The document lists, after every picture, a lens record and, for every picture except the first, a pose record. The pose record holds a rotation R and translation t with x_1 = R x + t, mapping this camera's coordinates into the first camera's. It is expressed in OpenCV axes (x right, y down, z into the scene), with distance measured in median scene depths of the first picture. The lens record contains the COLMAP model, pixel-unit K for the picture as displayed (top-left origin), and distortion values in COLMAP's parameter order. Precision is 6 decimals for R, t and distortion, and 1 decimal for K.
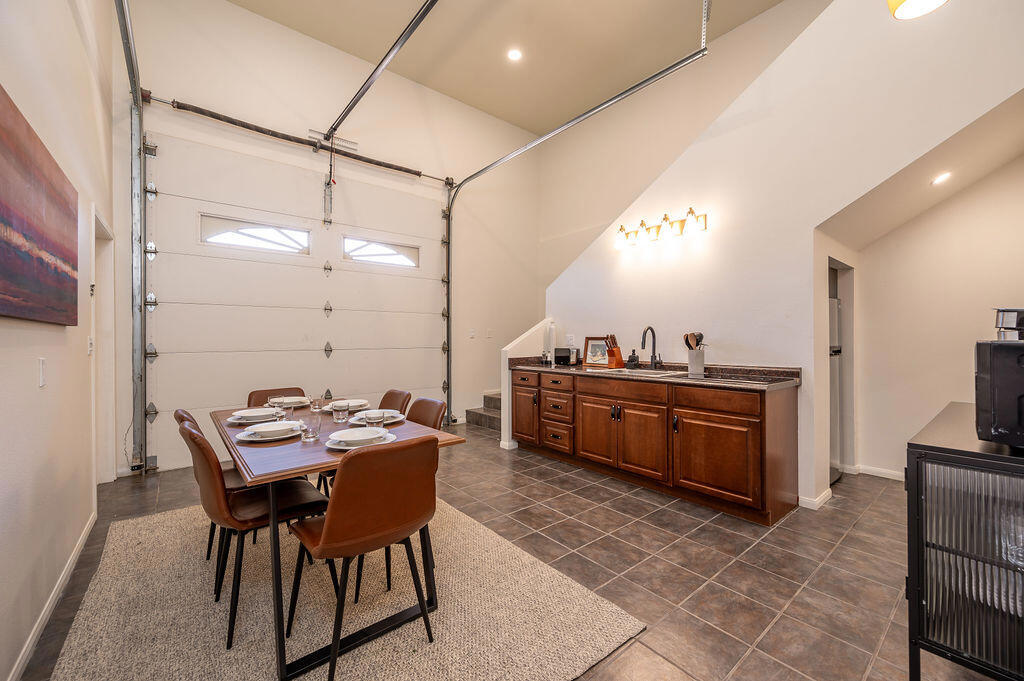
lens RADIAL K [[408.3, 0, 518.4], [0, 408.3, 339.8], [0, 0, 1]] dist [-0.003790, -0.000108]
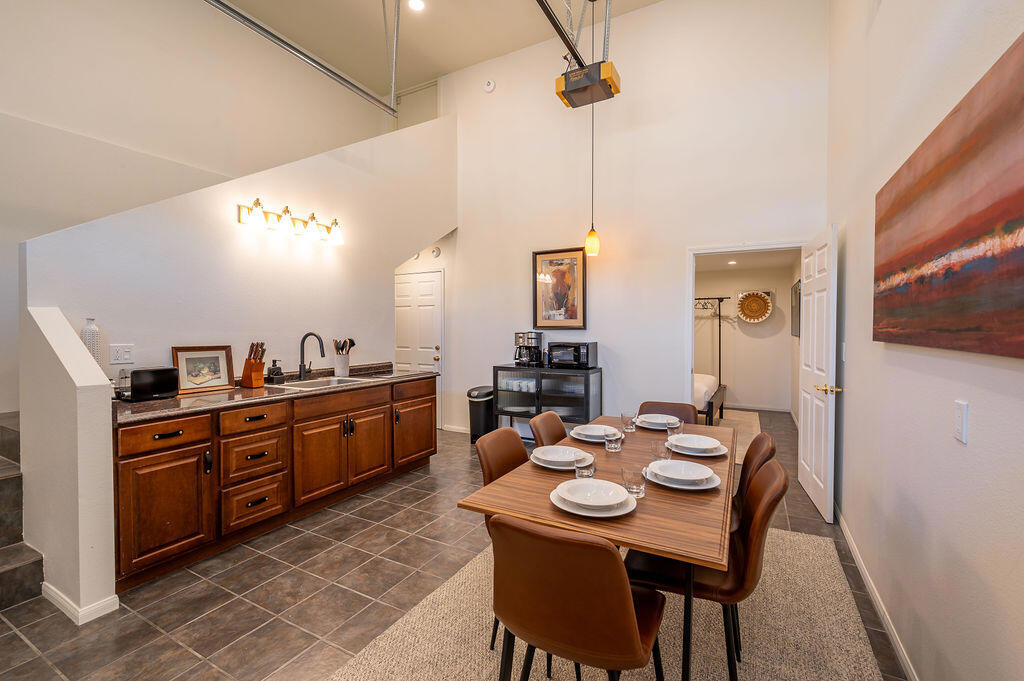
lens RADIAL K [[434.7, 0, 516.8], [0, 434.7, 334.8], [0, 0, 1]] dist [-0.000232, -0.000017]
pose [[-0.368511, -0.013631, 0.929523, -0.762488], [0.003068, 0.999869, 0.015879, -0.041328], [-0.929618, 0.008704, -0.368421, 0.950376]]
